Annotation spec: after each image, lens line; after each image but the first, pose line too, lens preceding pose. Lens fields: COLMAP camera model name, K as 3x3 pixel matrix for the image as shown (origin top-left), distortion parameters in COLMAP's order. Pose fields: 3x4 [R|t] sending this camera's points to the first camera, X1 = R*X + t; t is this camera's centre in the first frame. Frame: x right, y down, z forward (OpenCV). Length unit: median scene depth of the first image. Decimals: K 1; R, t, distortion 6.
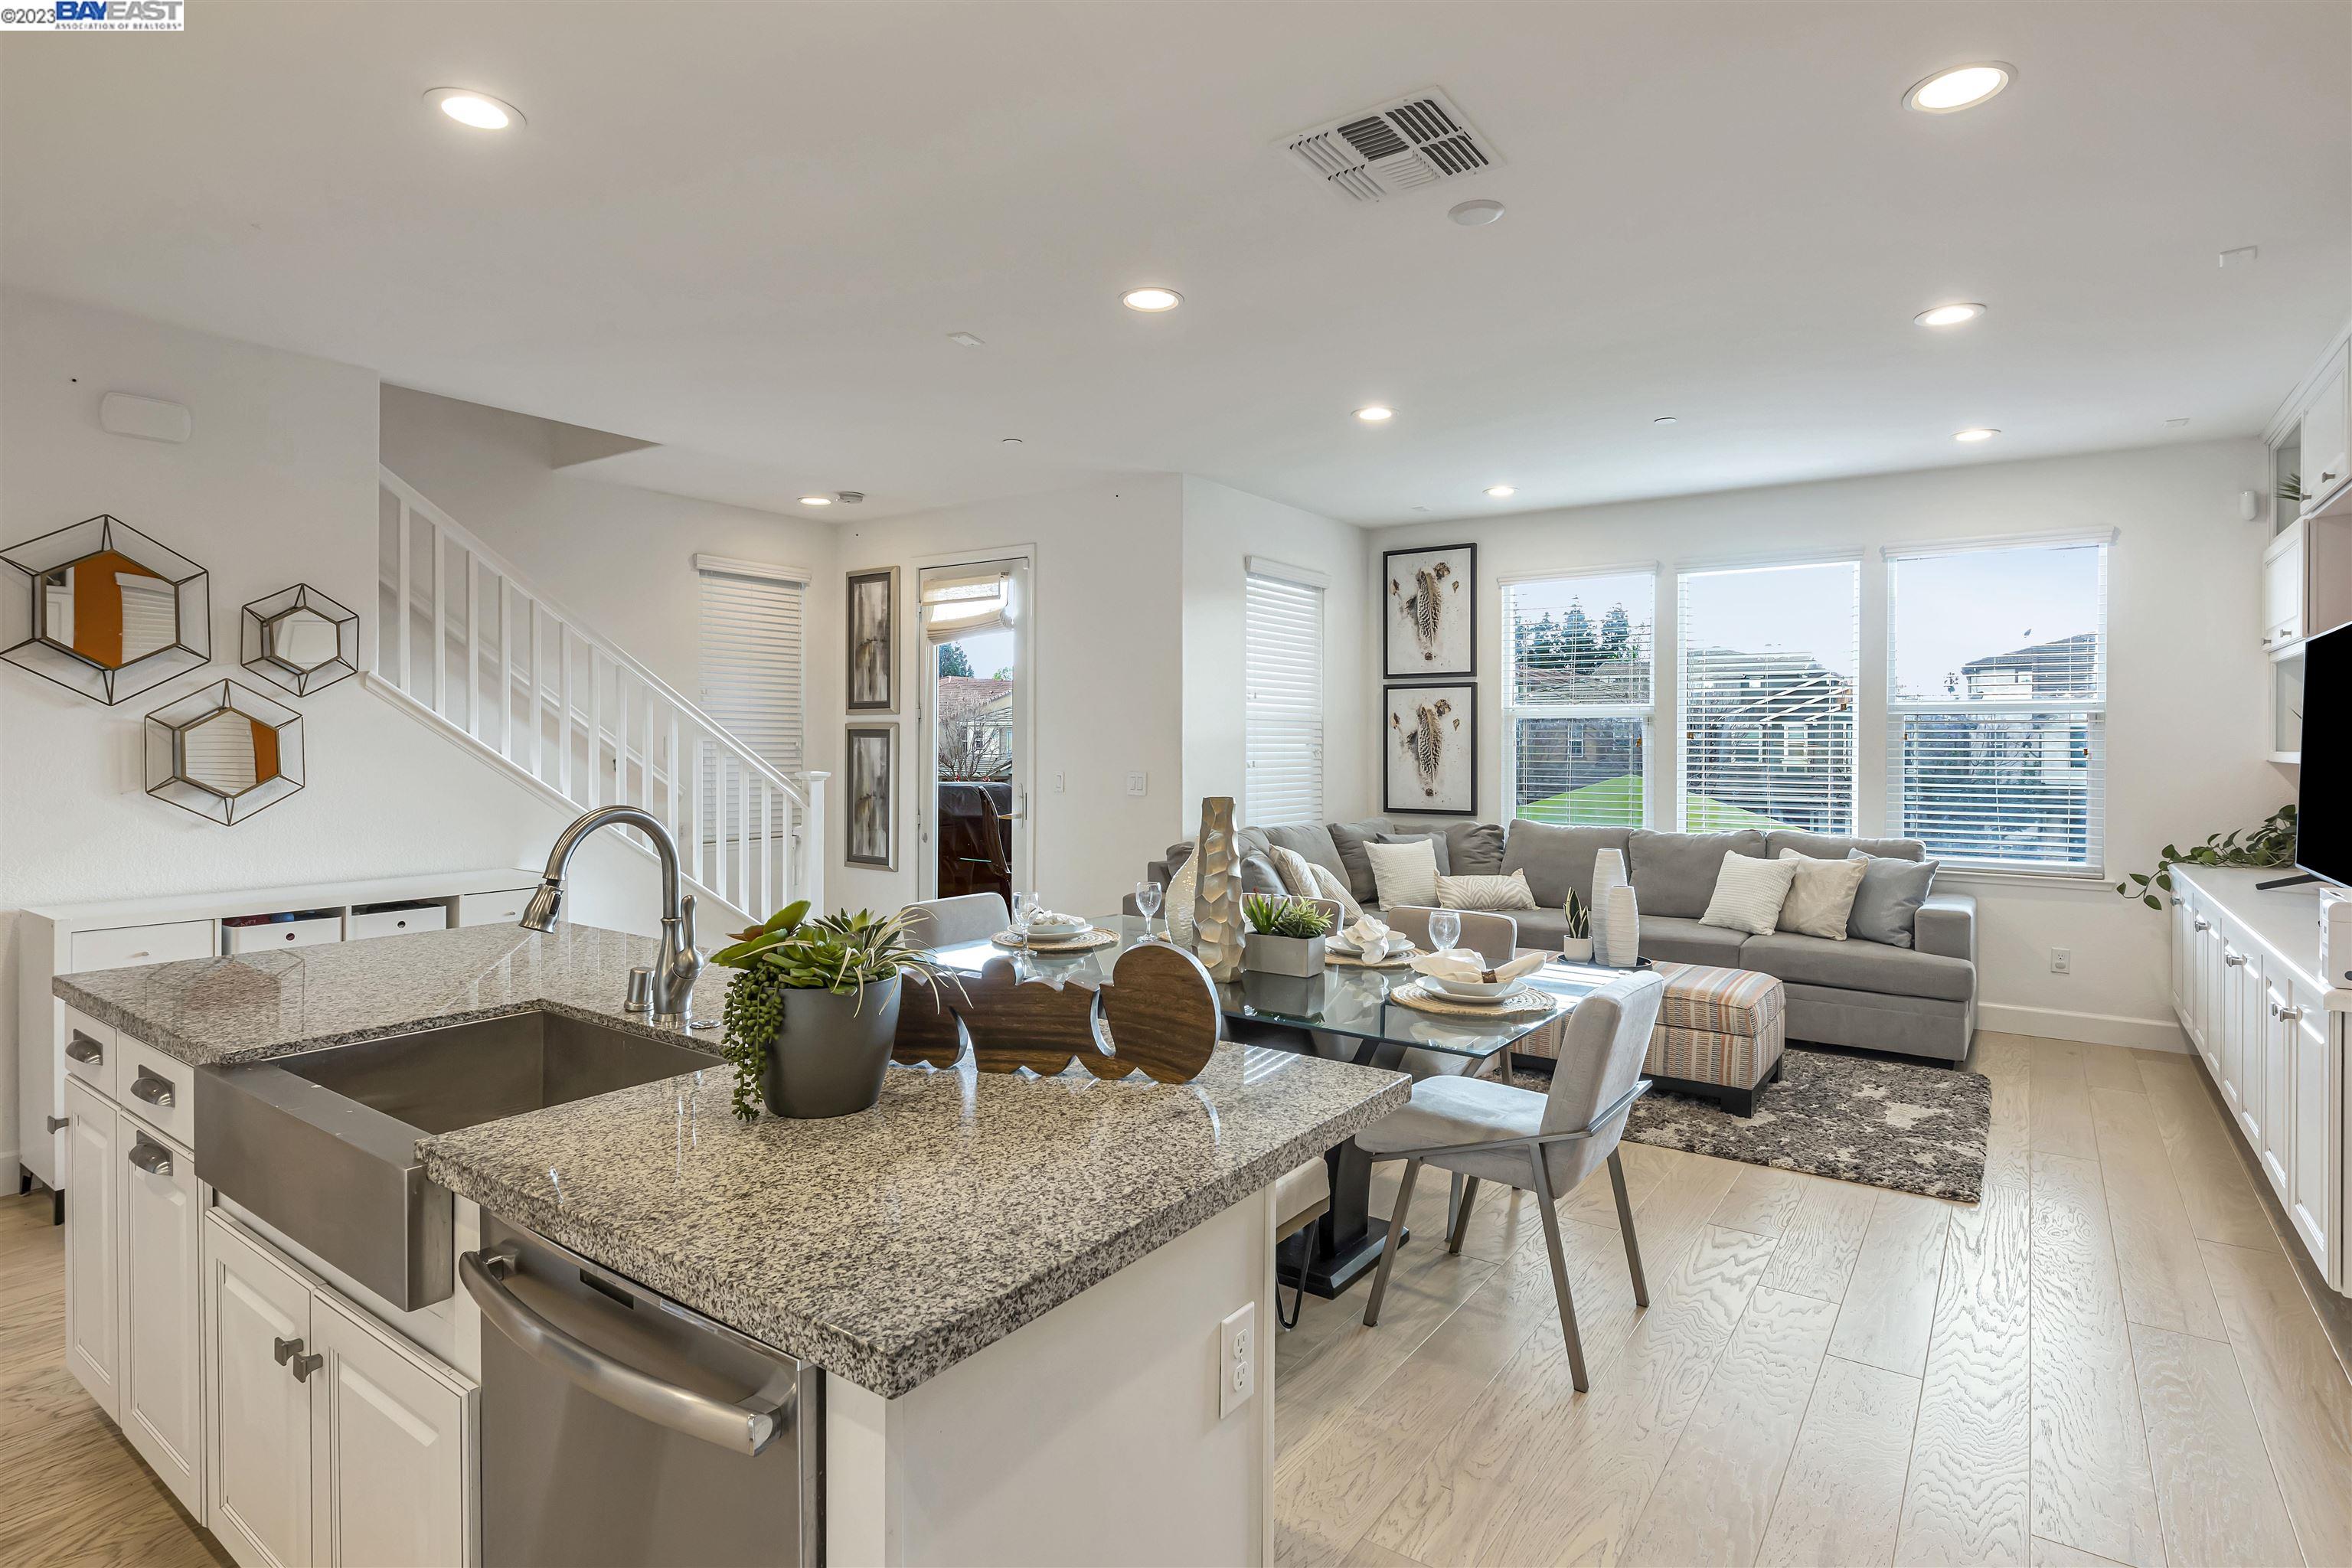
lens RADIAL K [[1190.8, 0, 1171.6], [0, 1190.8, 740.5], [0, 0, 1]] dist [-0.002697, -0.000725]
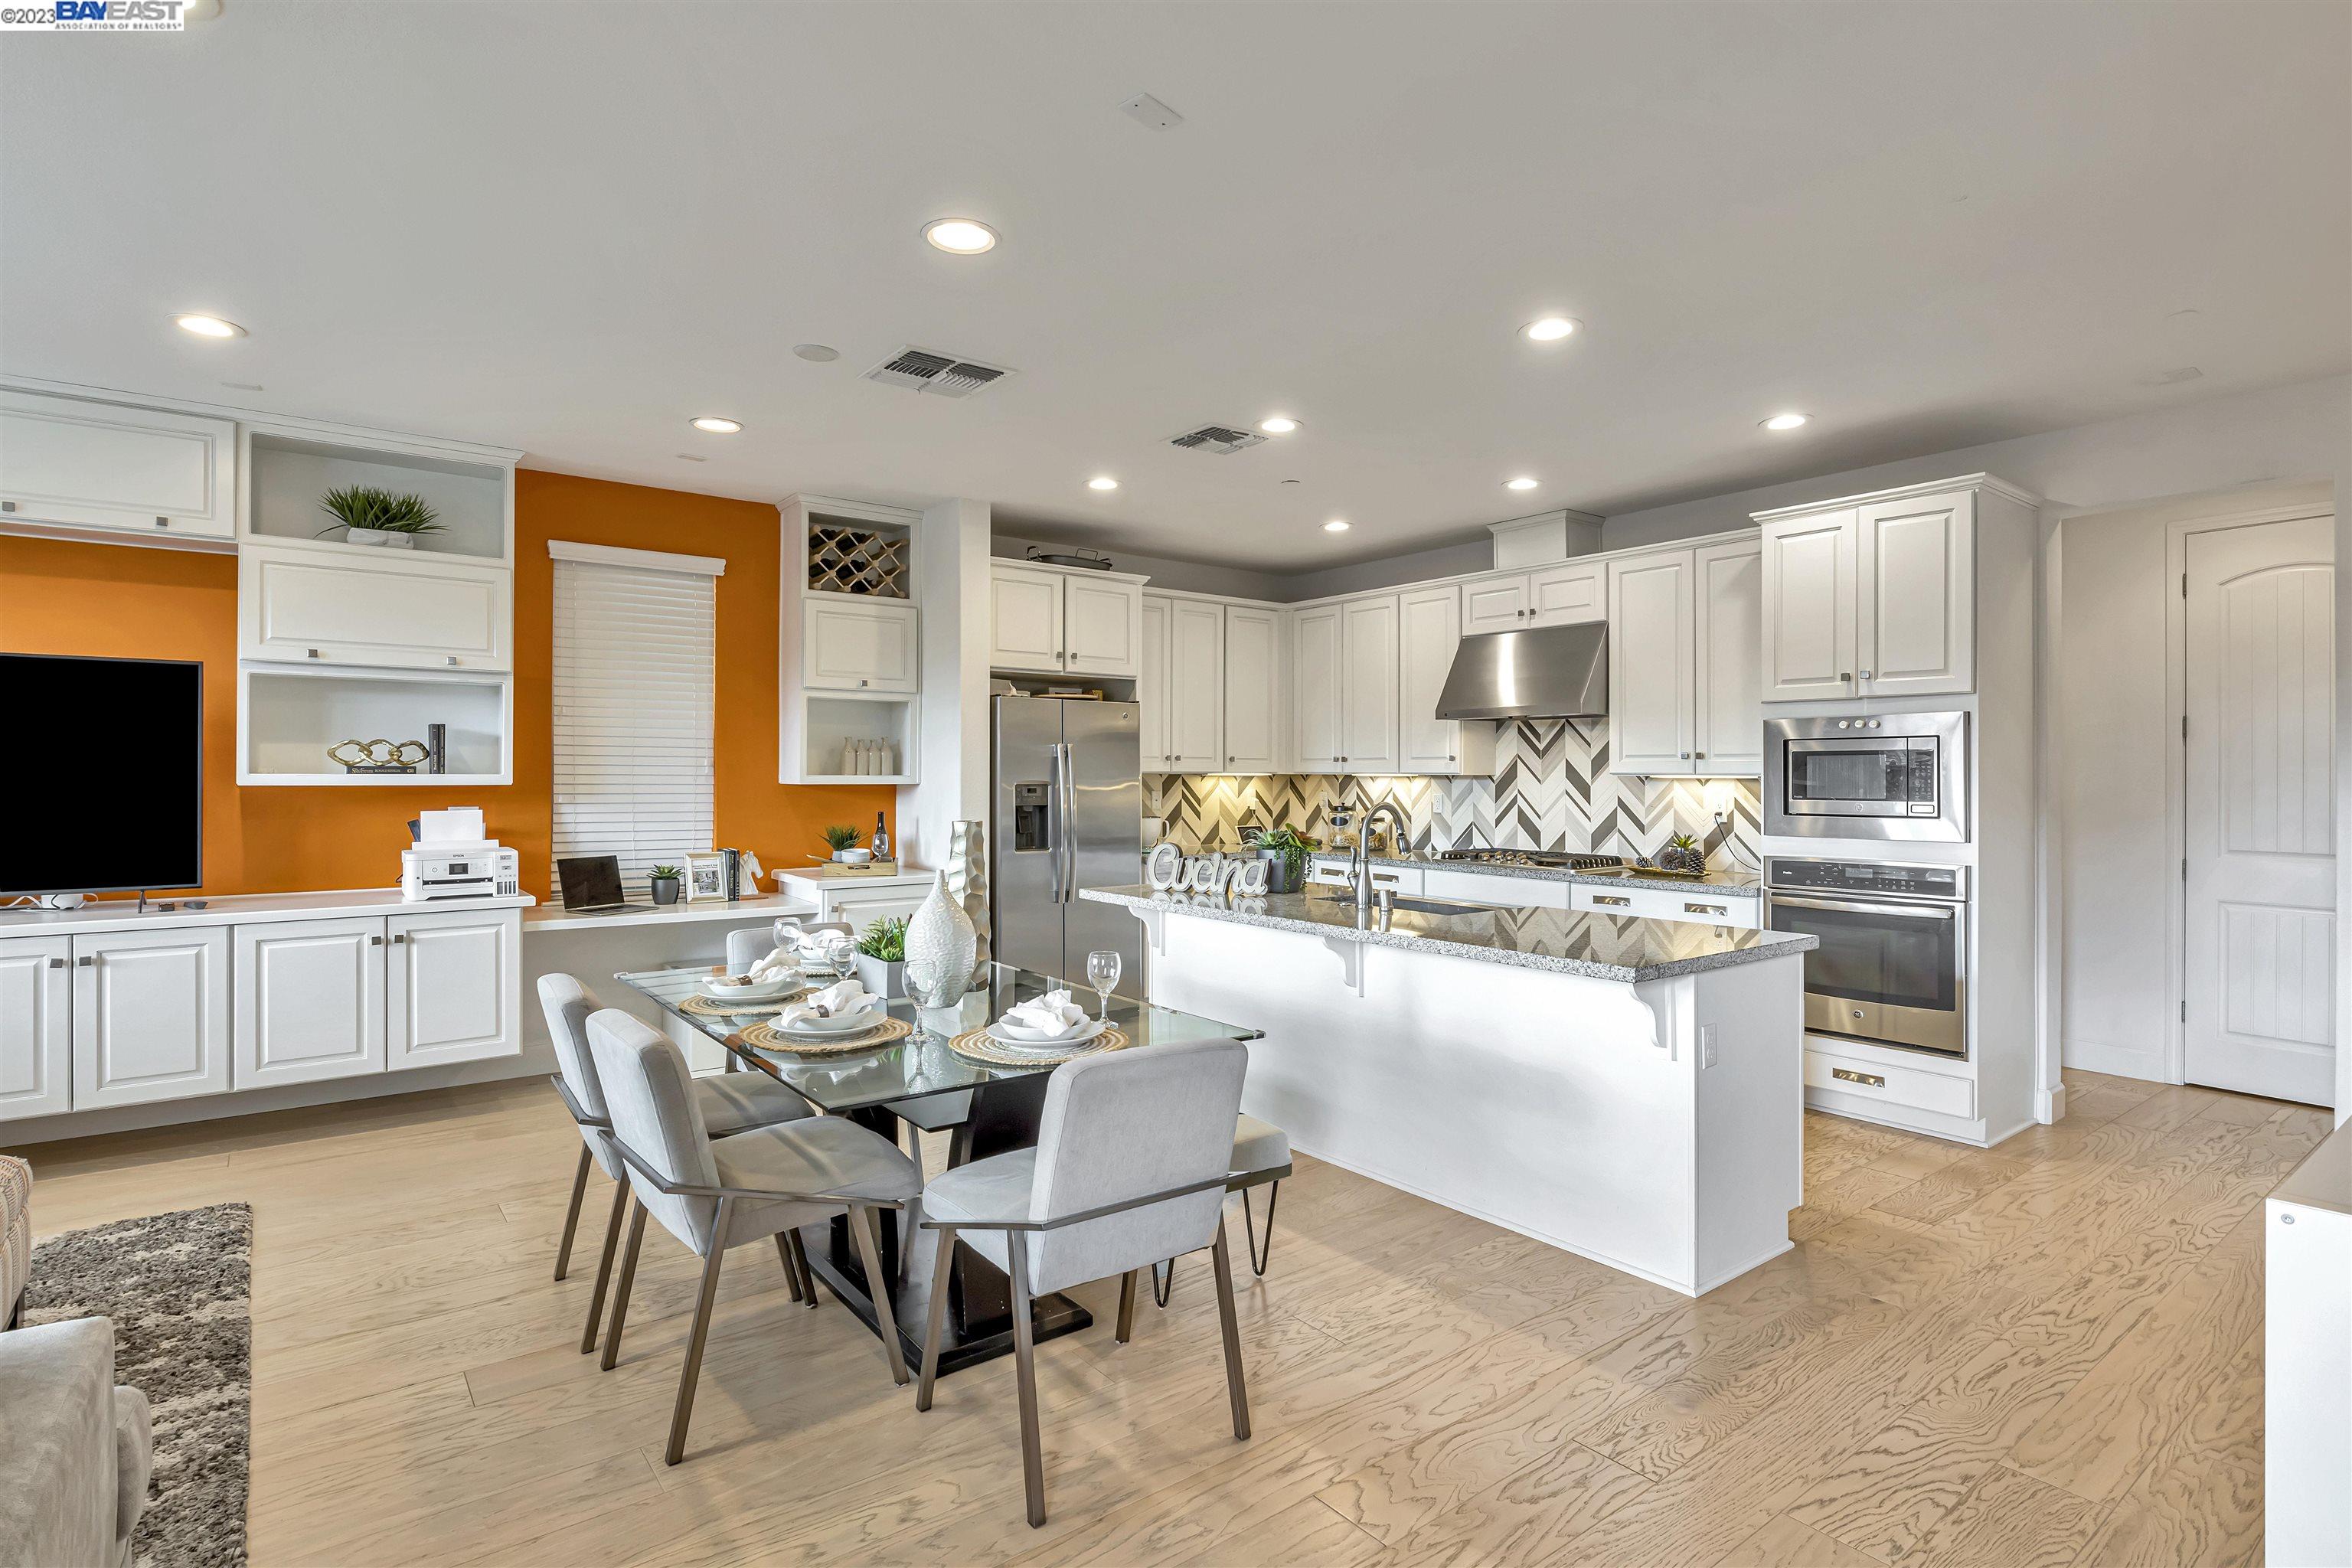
lens RADIAL K [[1190.8, 0, 1194.3], [0, 1190.8, 767.7], [0, 0, 1]] dist [-0.002697, -0.000725]
pose [[-0.958657, -0.006436, 0.284492, -0.232576], [-0.007792, 0.999963, -0.003635, 0.000558], [-0.284458, -0.005702, -0.958672, 0.988176]]
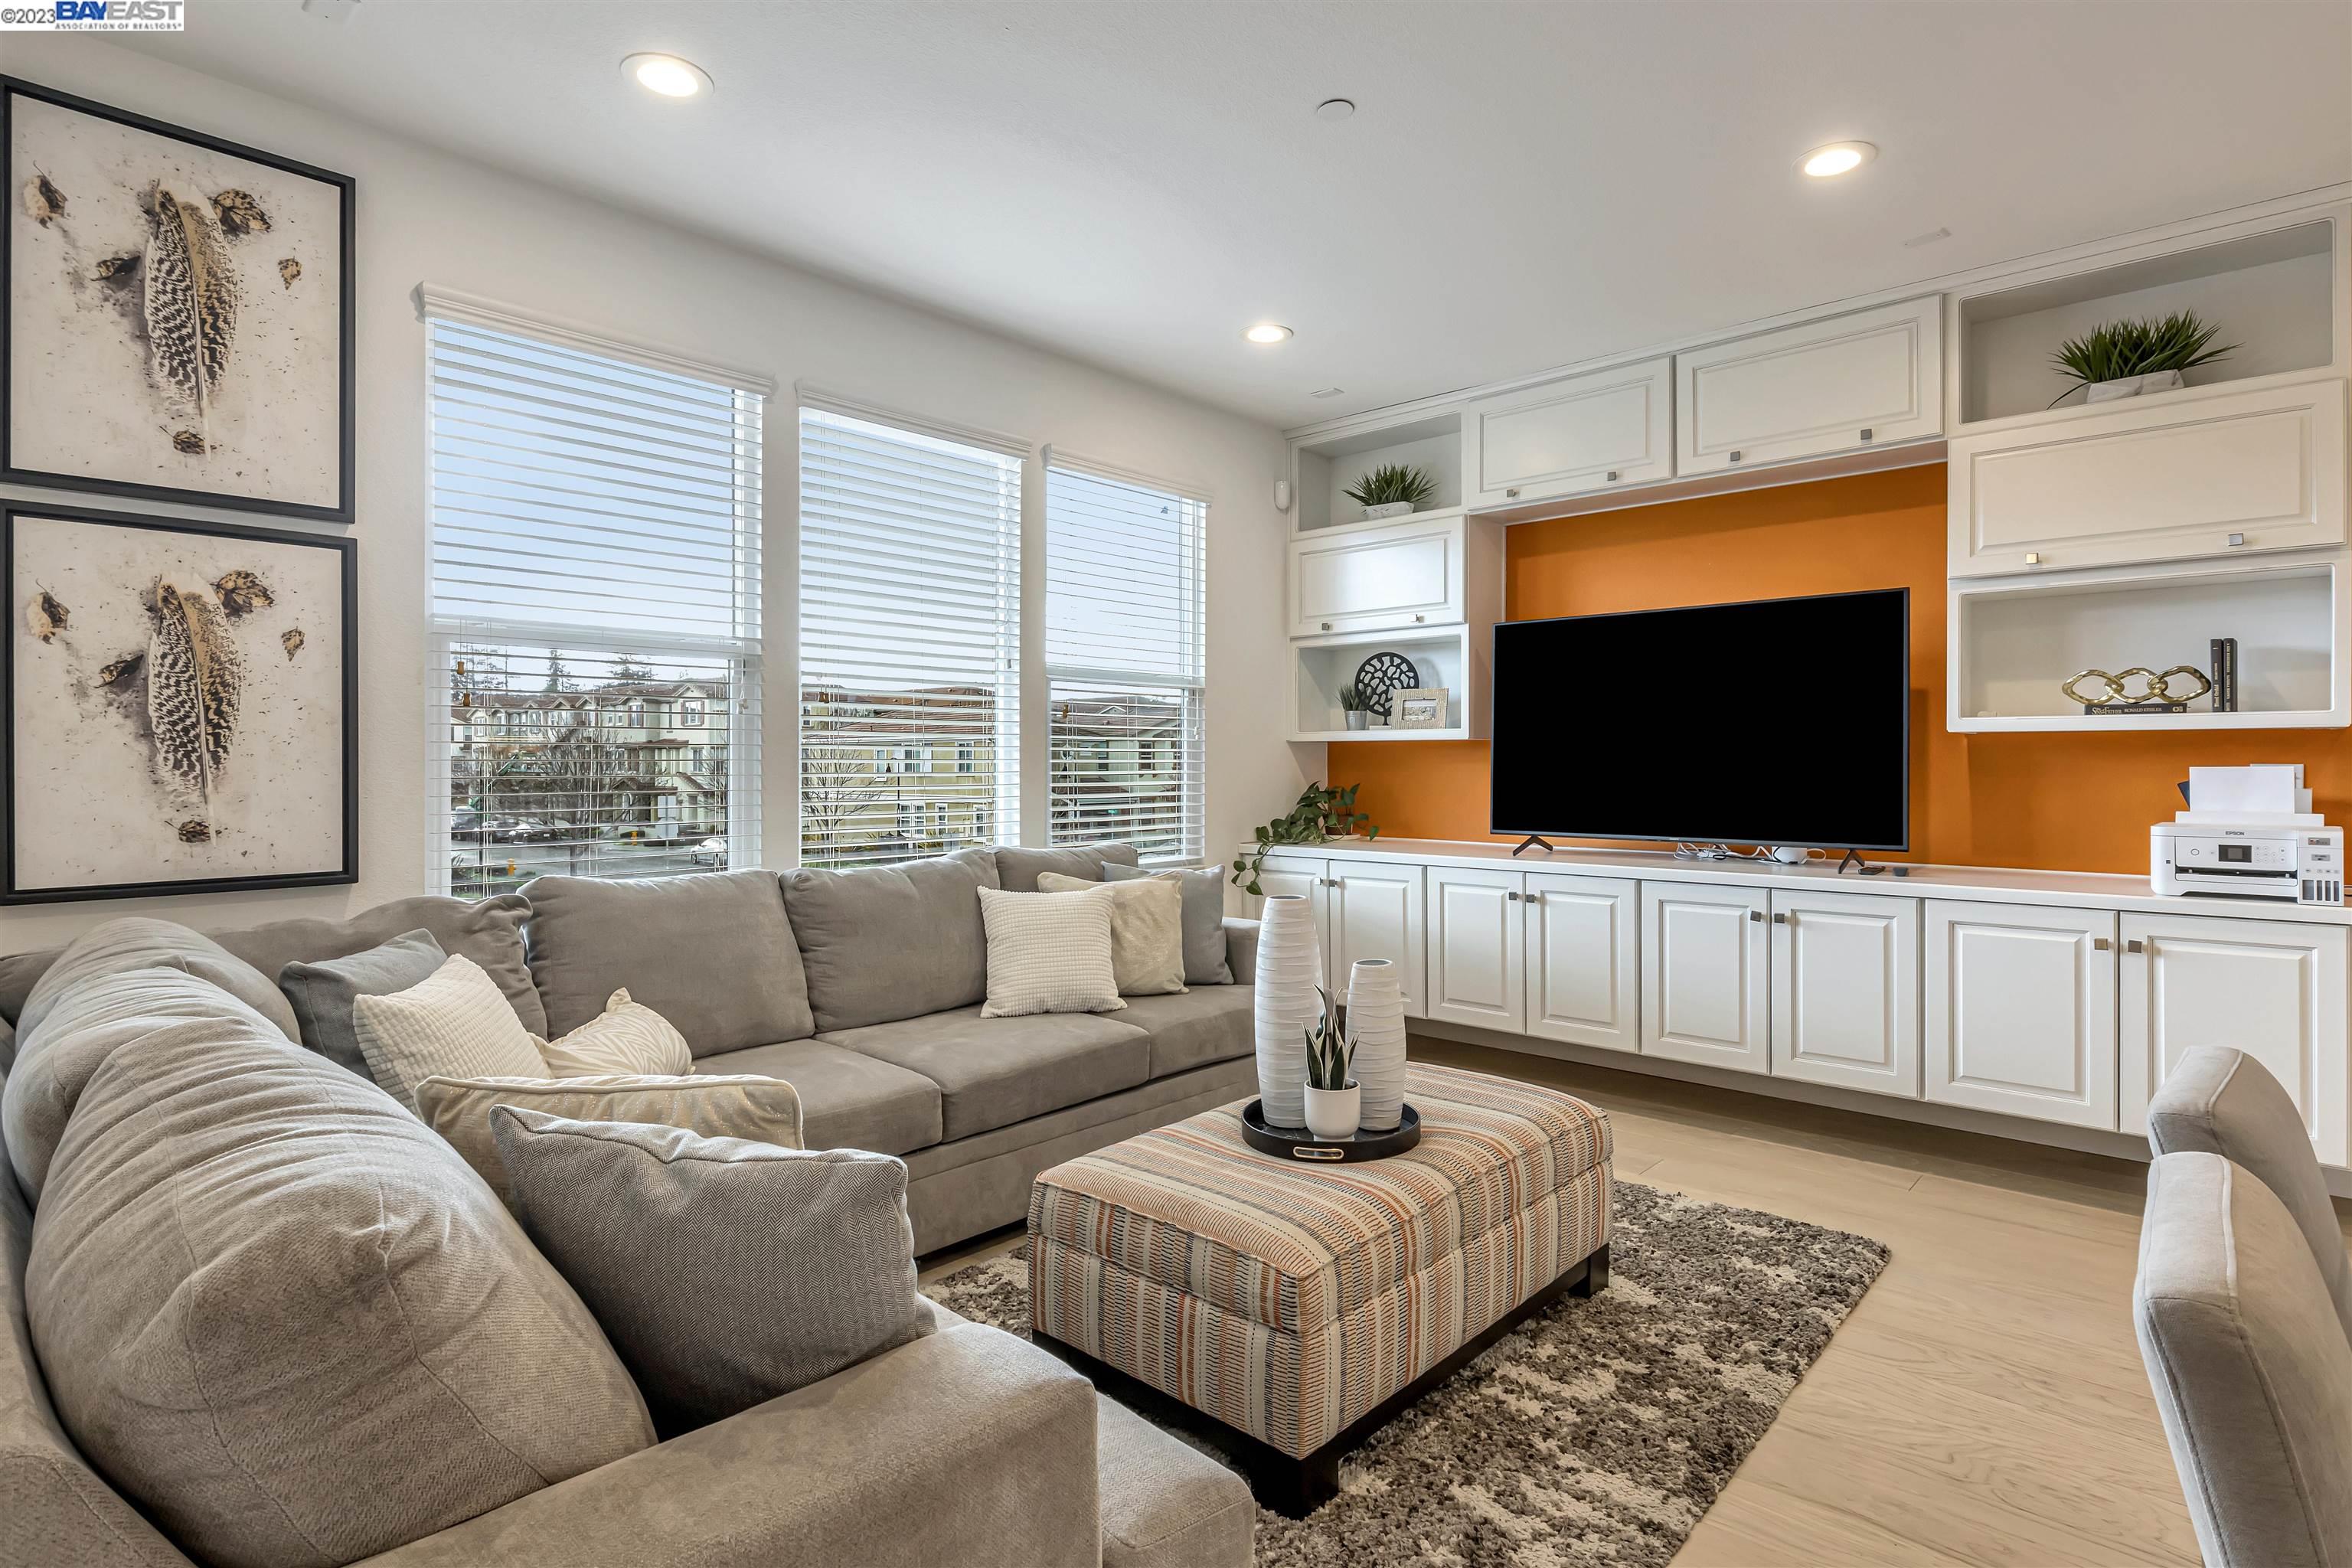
lens RADIAL K [[1190.8, 0, 1190.9], [0, 1190.8, 764.8], [0, 0, 1]] dist [-0.002697, -0.000725]
pose [[0.117228, -0.005809, 0.993088, -0.112569], [-0.000128, 0.999983, 0.005864, 0.025487], [-0.993105, -0.000814, 0.117226, 0.775815]]
